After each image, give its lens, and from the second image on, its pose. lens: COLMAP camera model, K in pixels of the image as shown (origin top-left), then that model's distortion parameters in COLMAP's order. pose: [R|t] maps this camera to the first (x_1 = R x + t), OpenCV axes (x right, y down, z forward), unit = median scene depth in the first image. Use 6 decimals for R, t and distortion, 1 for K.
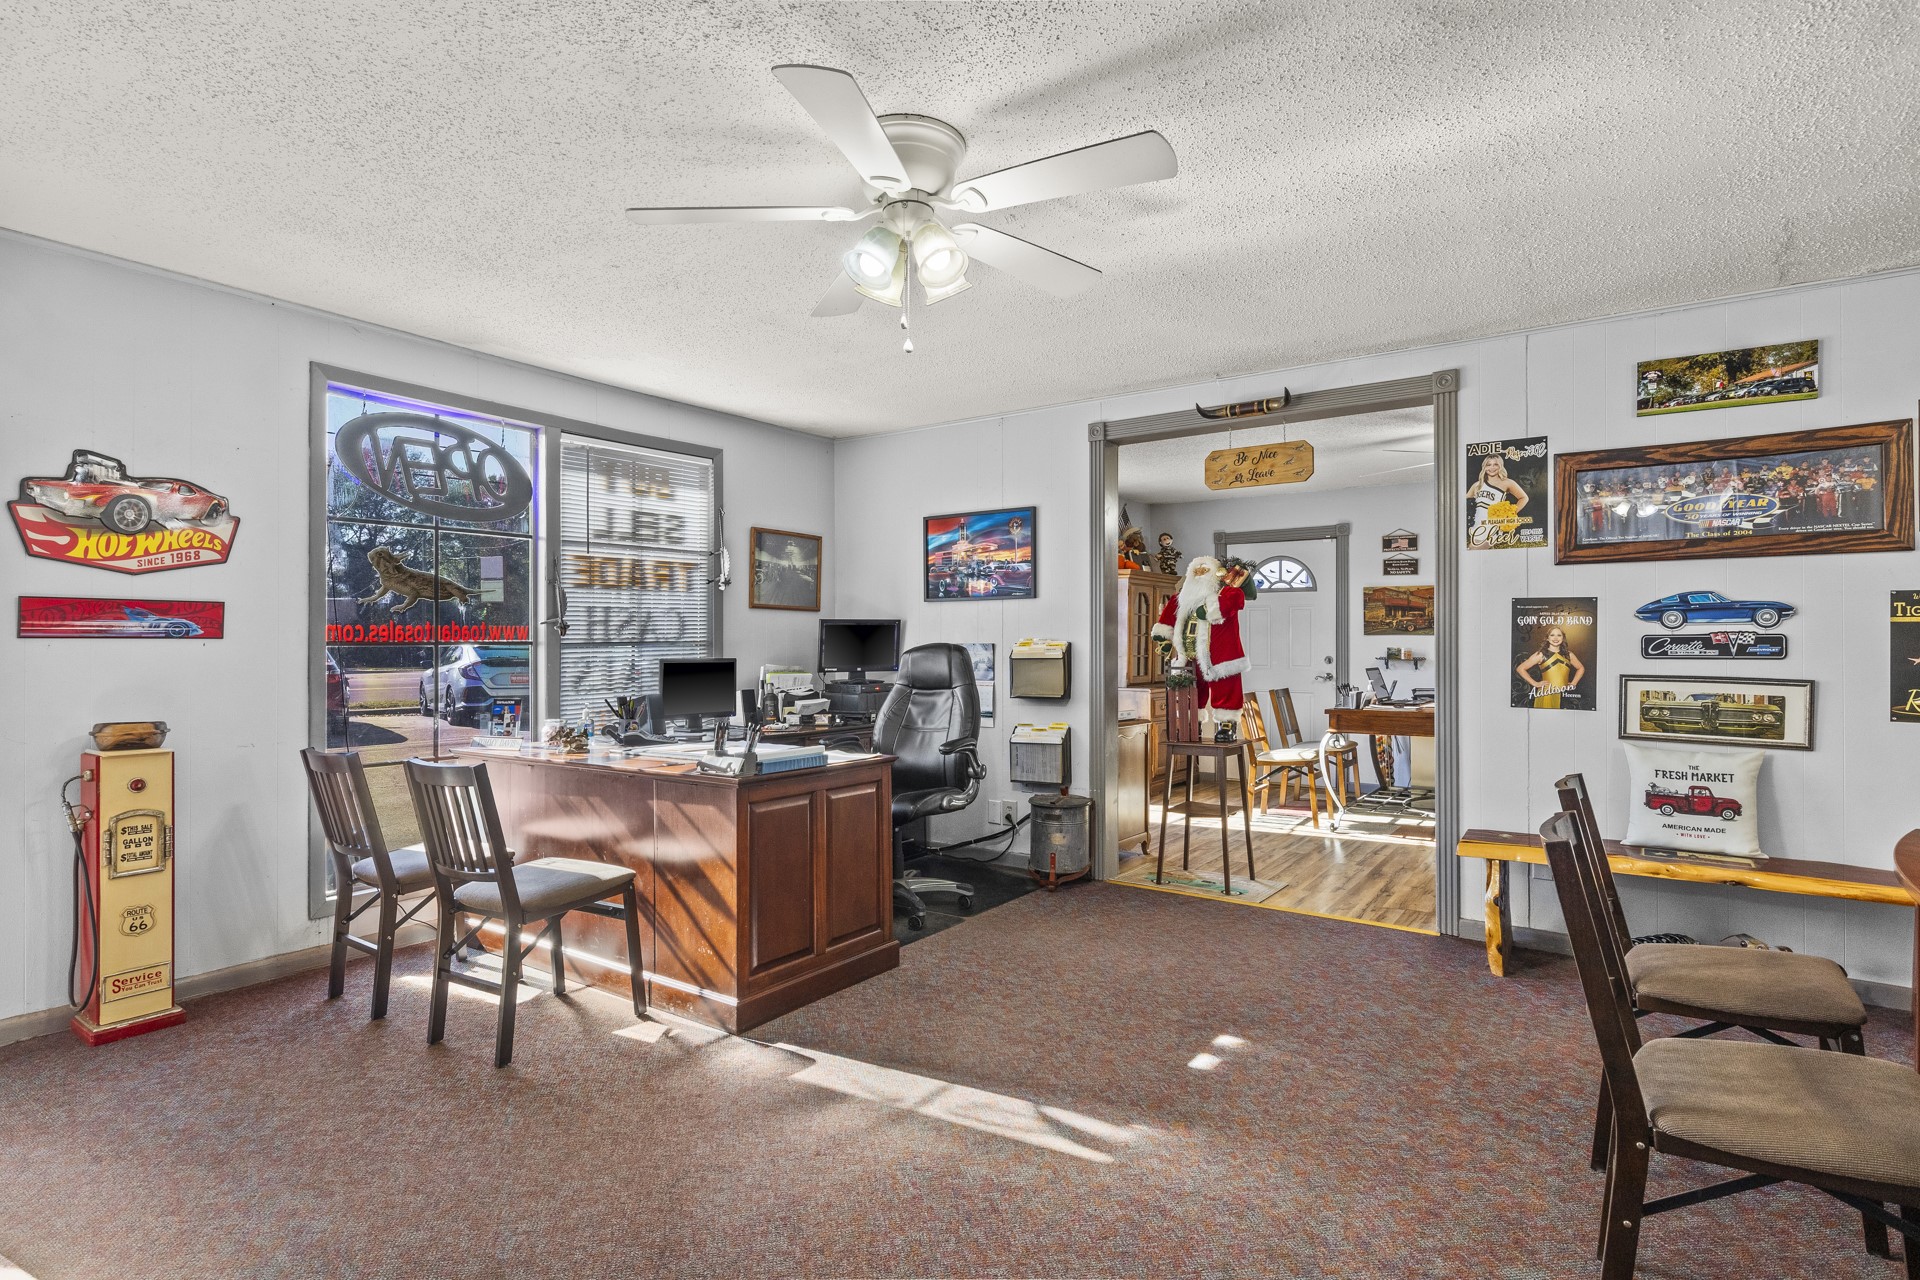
lens RADIAL K [[961.4, 0, 959.8], [0, 961.4, 641.5], [0, 0, 1]] dist [0.003990, -0.000027]
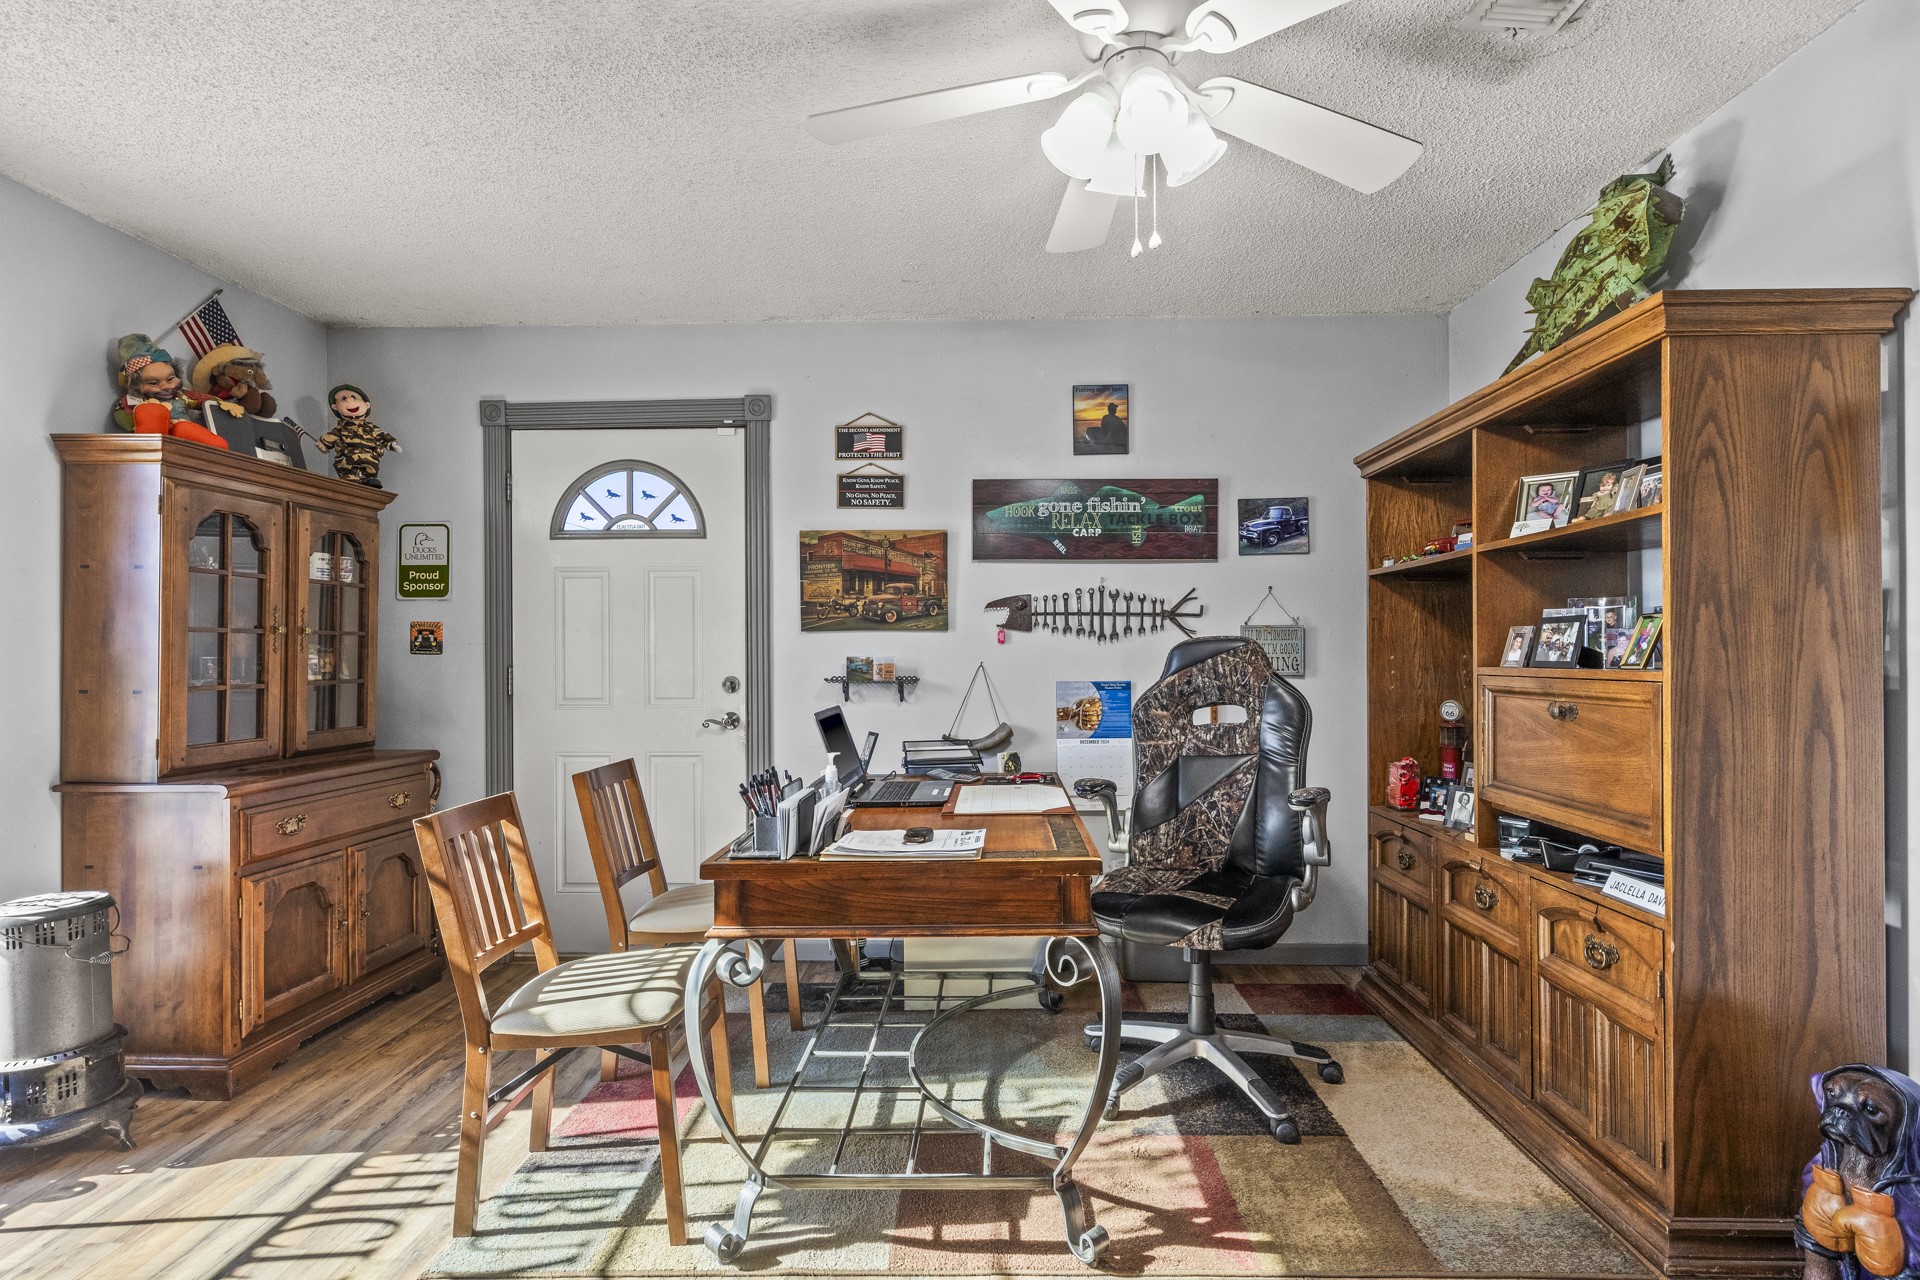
lens RADIAL K [[961.4, 0, 969.6], [0, 961.4, 643.6], [0, 0, 1]] dist [0.003990, -0.000027]
pose [[0.829938, -0.002302, 0.557851, 0.210178], [0.006434, 0.999964, -0.005445, 0.002336], [-0.557819, 0.008108, 0.829923, 0.524765]]
